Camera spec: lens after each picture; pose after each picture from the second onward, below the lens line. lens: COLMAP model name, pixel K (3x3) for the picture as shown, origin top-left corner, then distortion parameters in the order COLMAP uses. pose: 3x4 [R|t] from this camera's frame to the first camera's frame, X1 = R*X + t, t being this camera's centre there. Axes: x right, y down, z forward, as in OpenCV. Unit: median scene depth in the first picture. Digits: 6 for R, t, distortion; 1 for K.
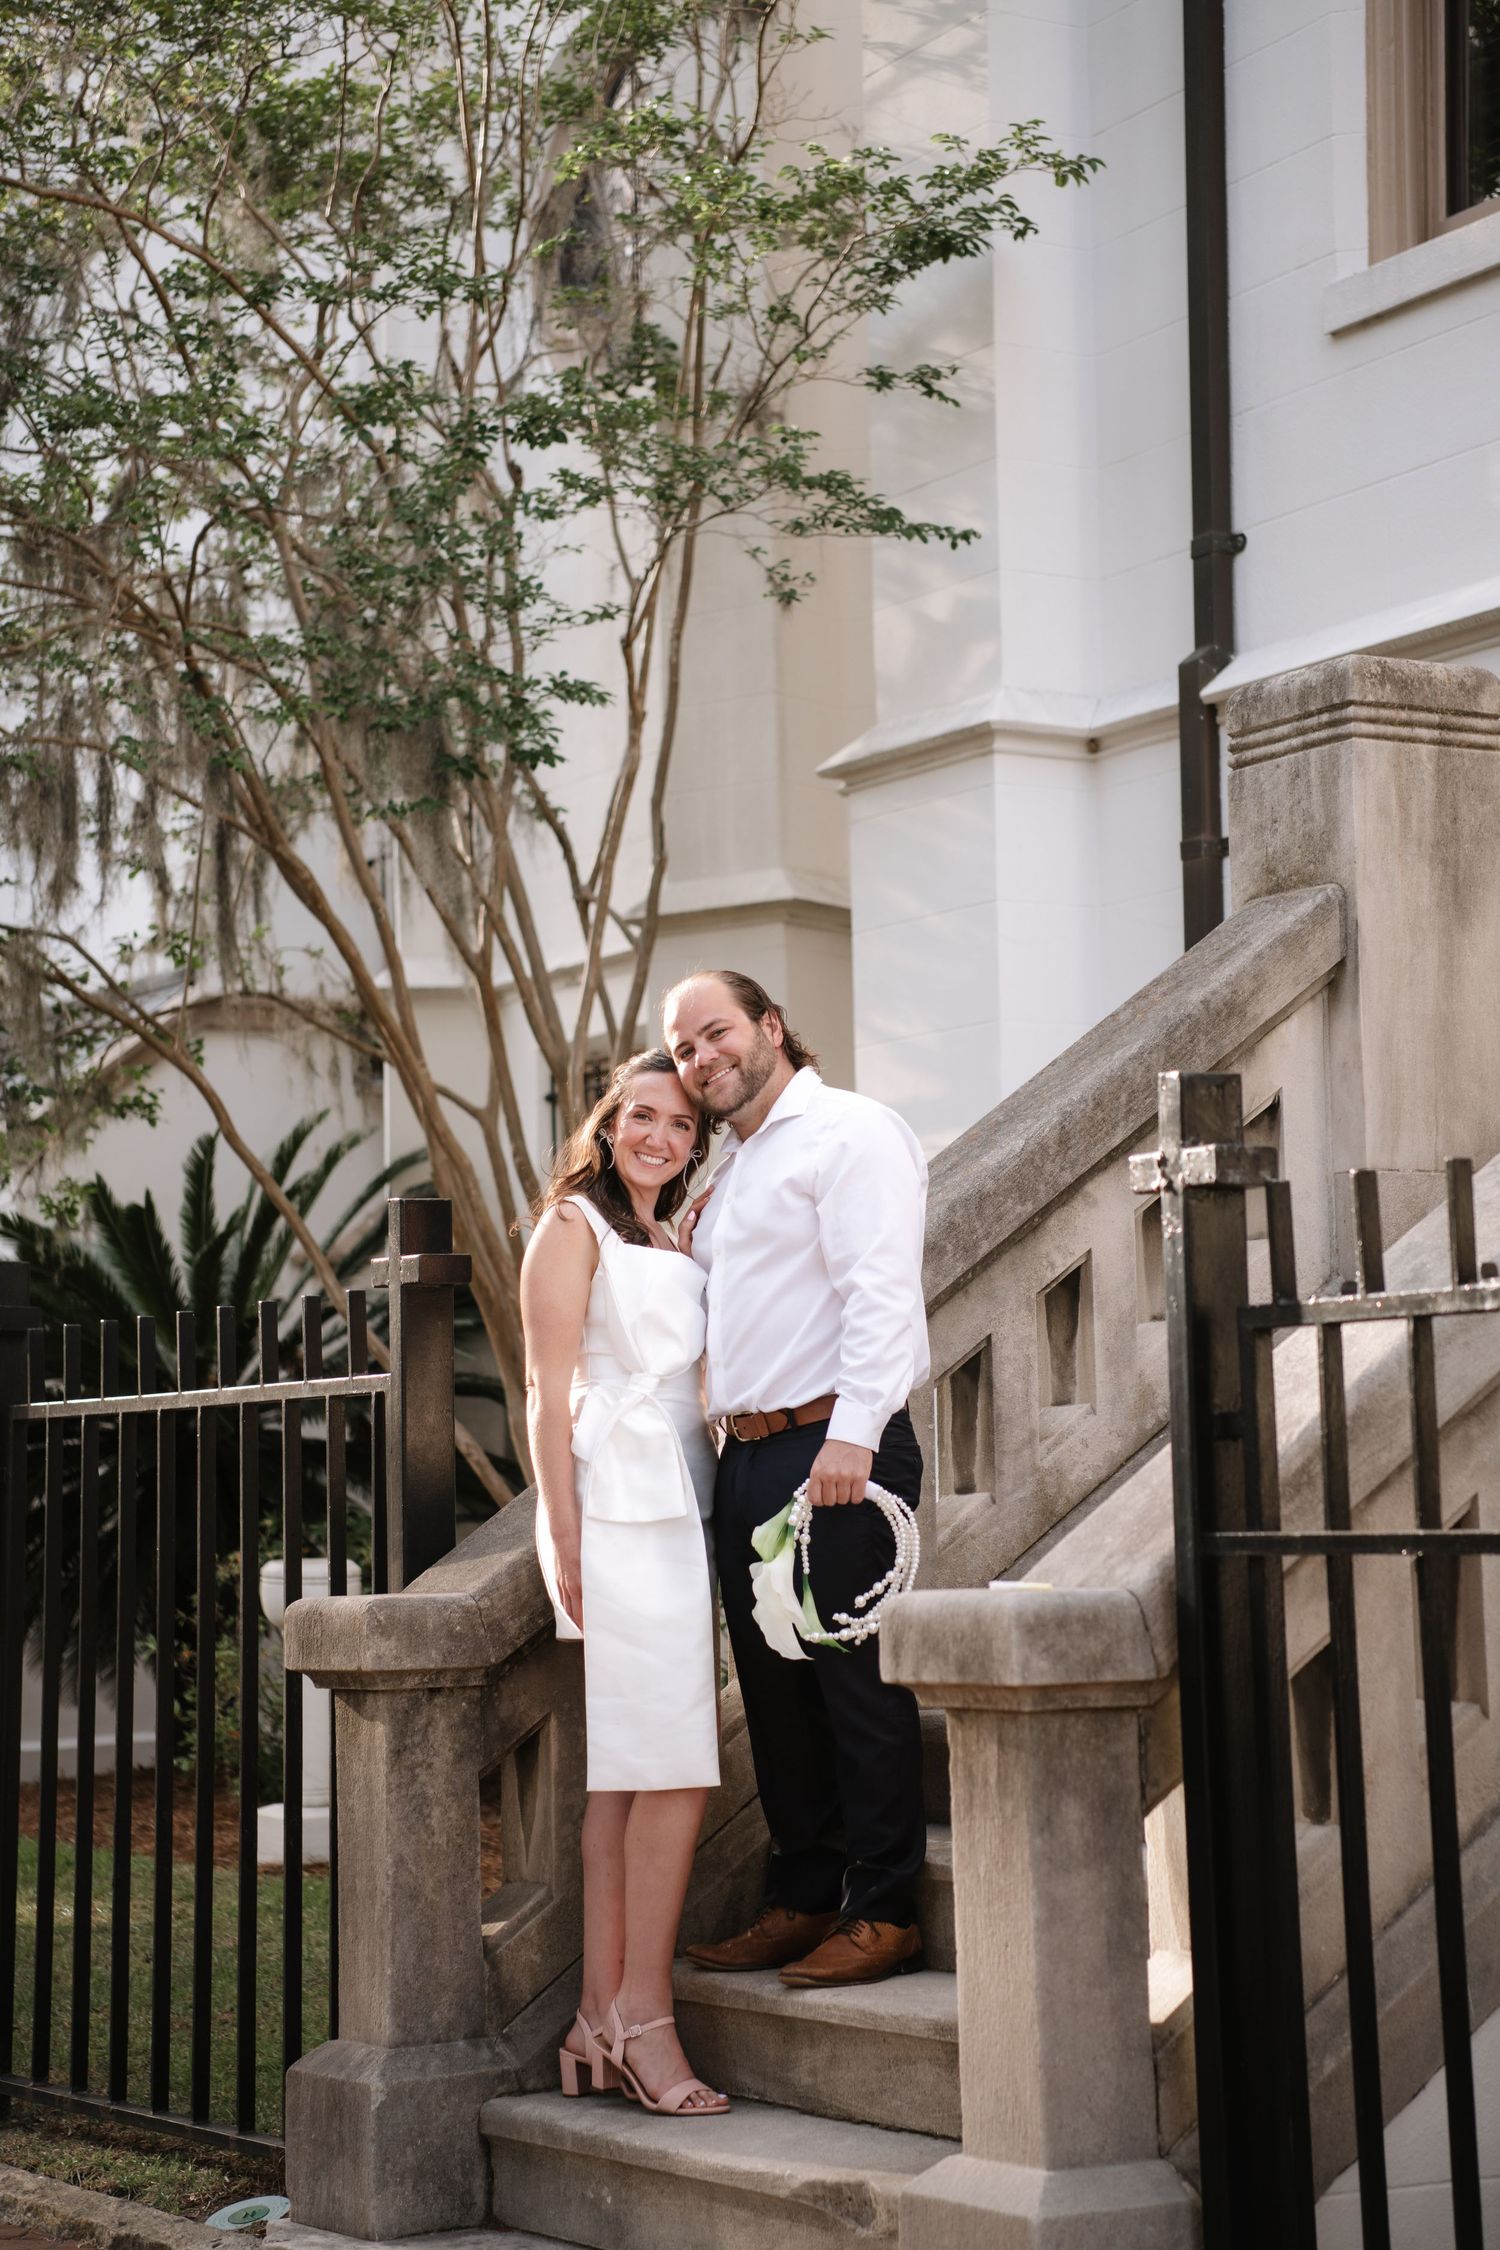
lens RADIAL K [[4269.2, 0, 751.9], [0, 4269.2, 1145.7], [0, 0, 1]] dist [0.310645, 0.000000]
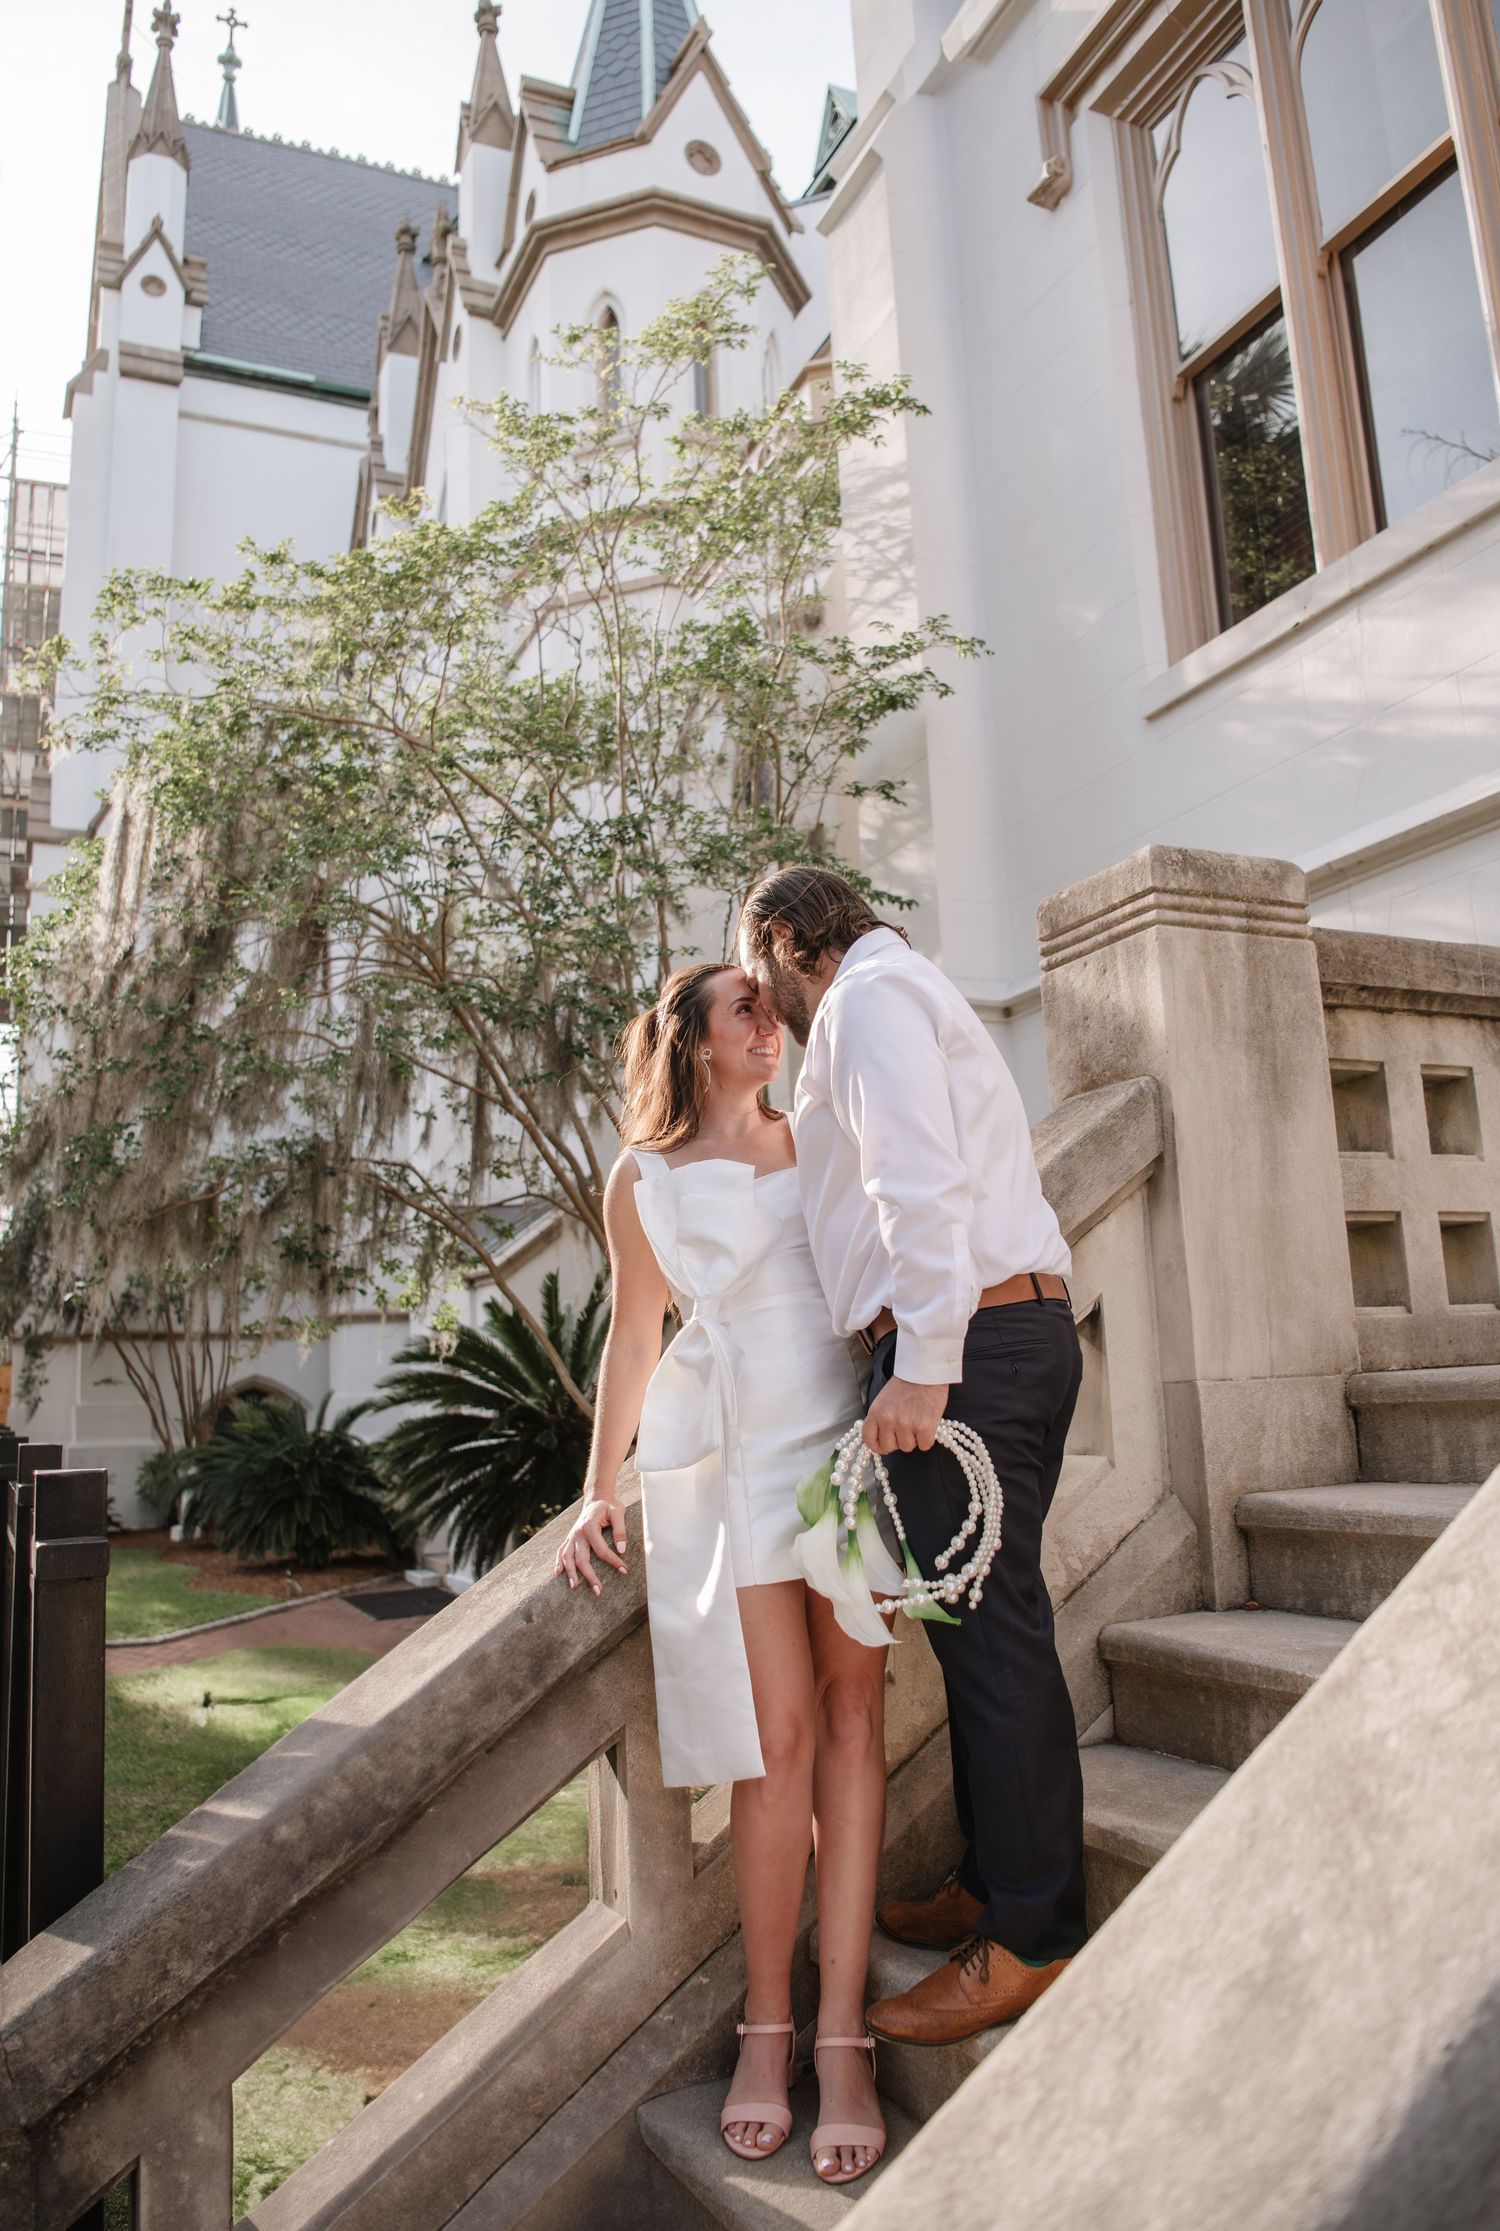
lens RADIAL K [[1685.1, 0, 732.3], [0, 1685.1, 1081.0], [0, 0, 1]] dist [-0.053481, -0.013203]
pose [[0.989794, -0.043024, -0.135856, 0.093320], [0.030342, 0.995102, -0.094078, -0.026974], [0.139238, 0.088996, 0.986252, 0.608697]]
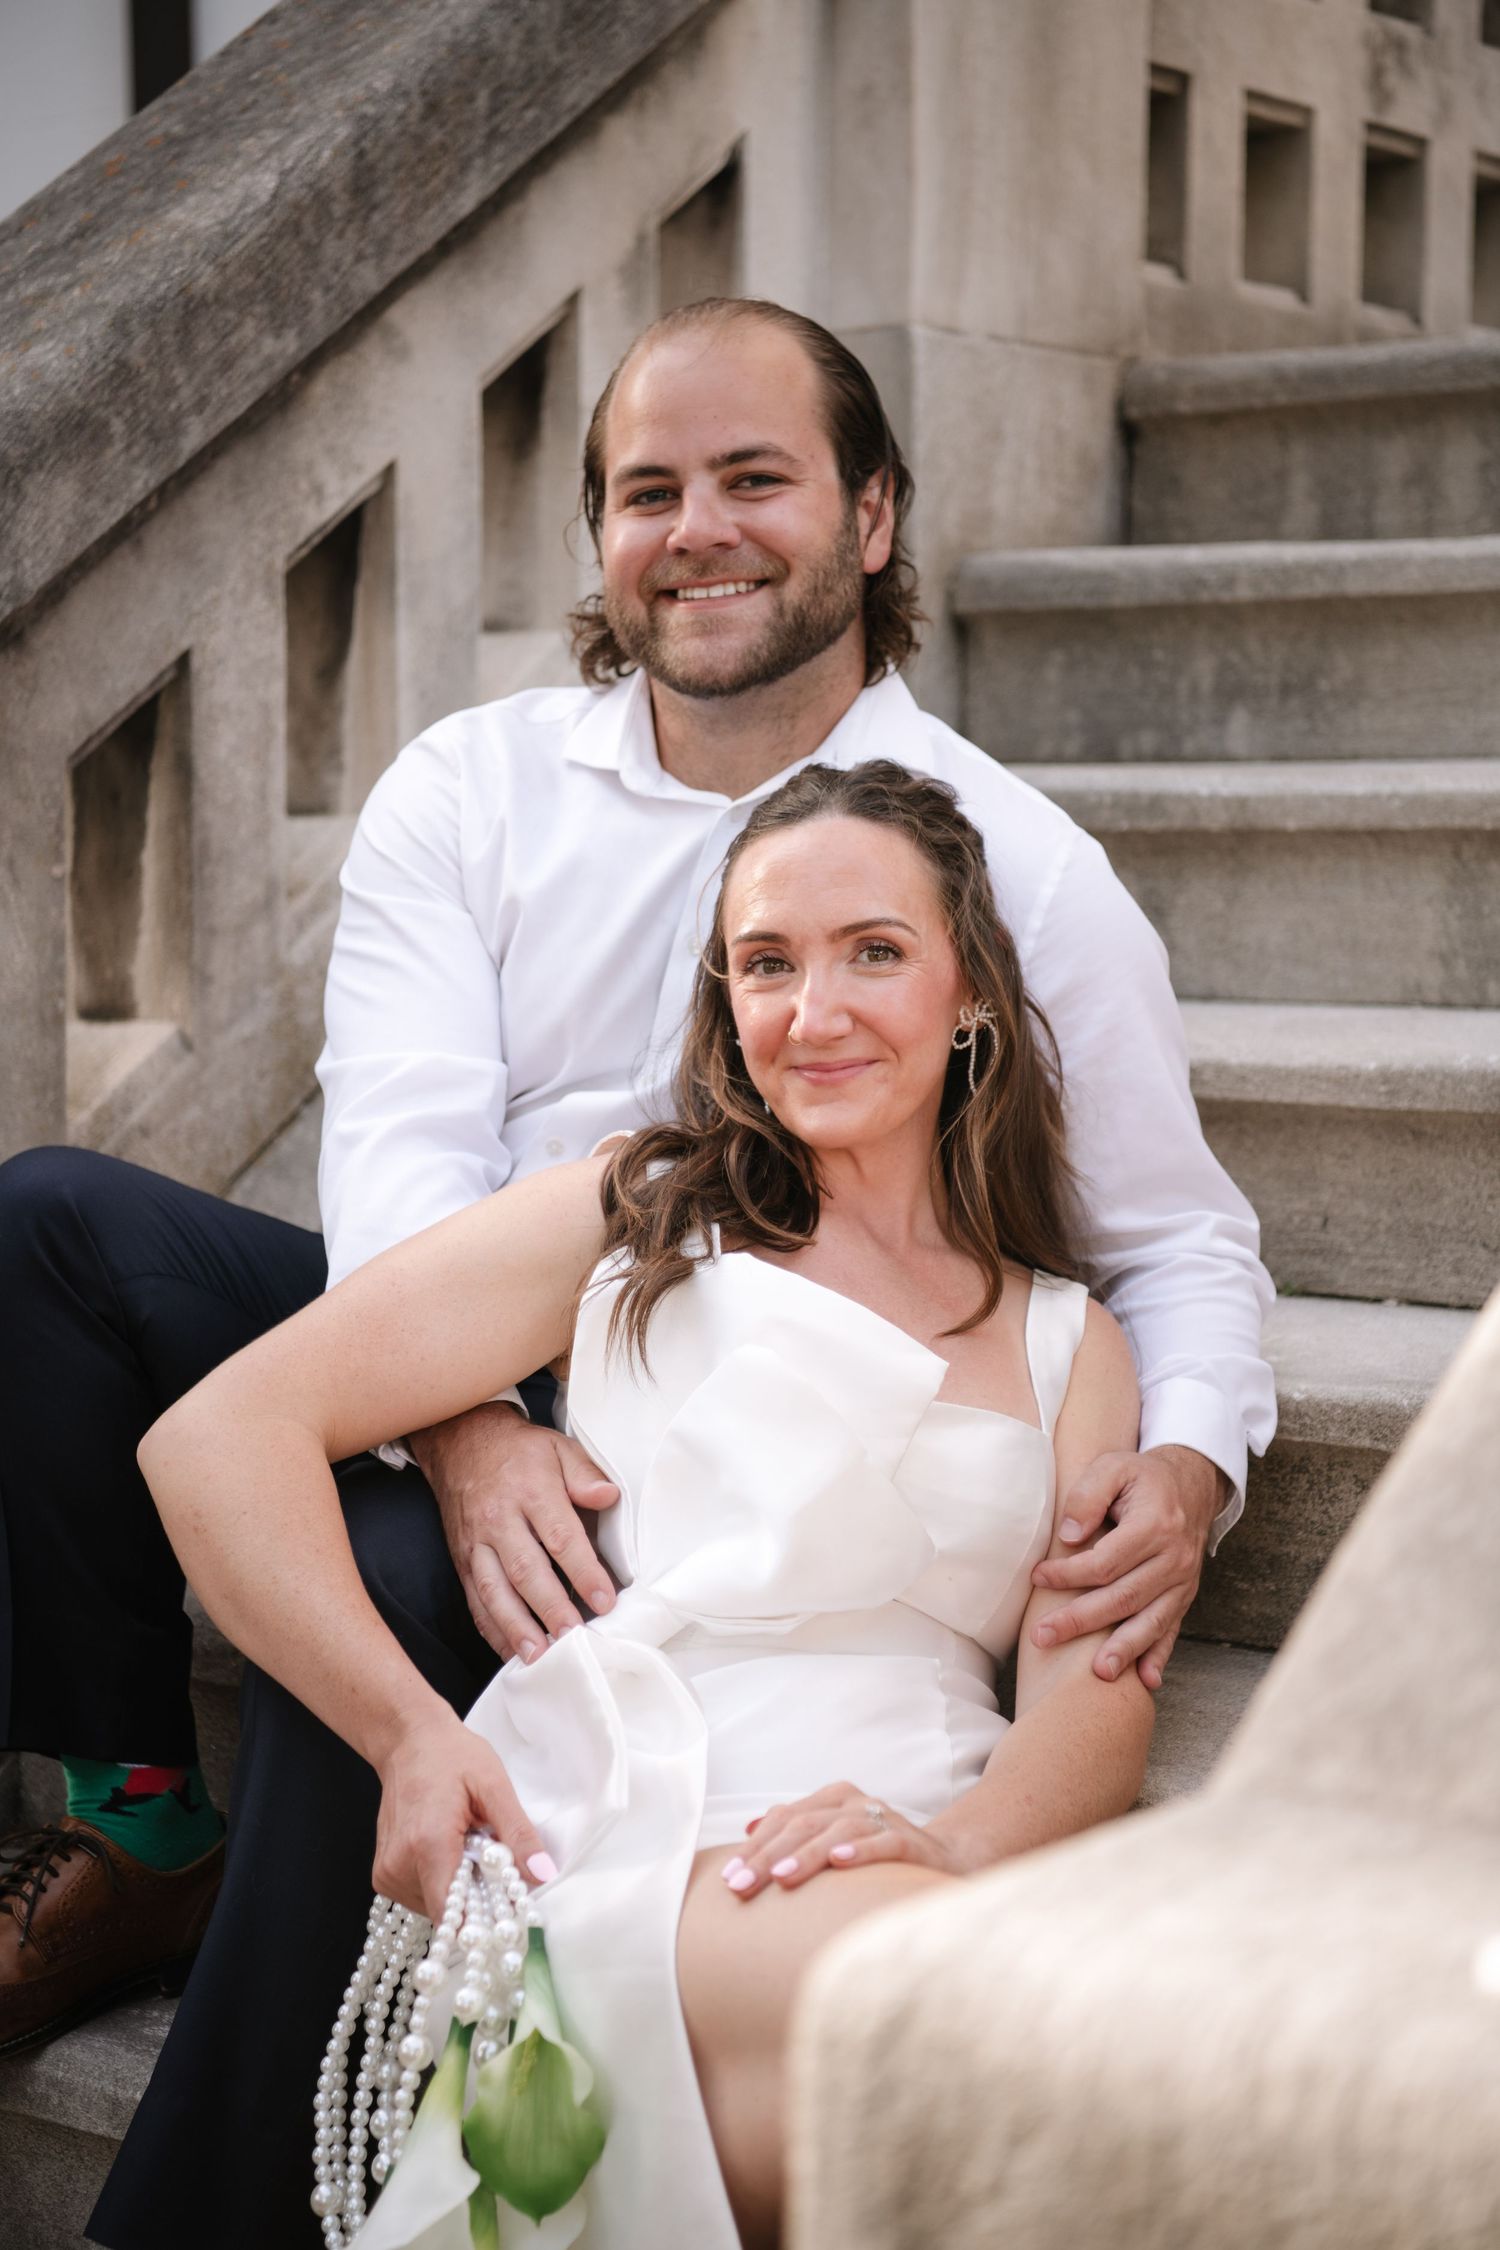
lens RADIAL K [[4013.3, 0, 744.8], [0, 4013.3, 1119.7], [0, 0, 1]] dist [0.301144, 0.000000]
pose [[0.937946, -0.000436, 0.346780, -0.028511], [-0.054762, 0.987266, 0.149358, 0.025366], [-0.342429, -0.159080, 0.925978, 0.563590]]
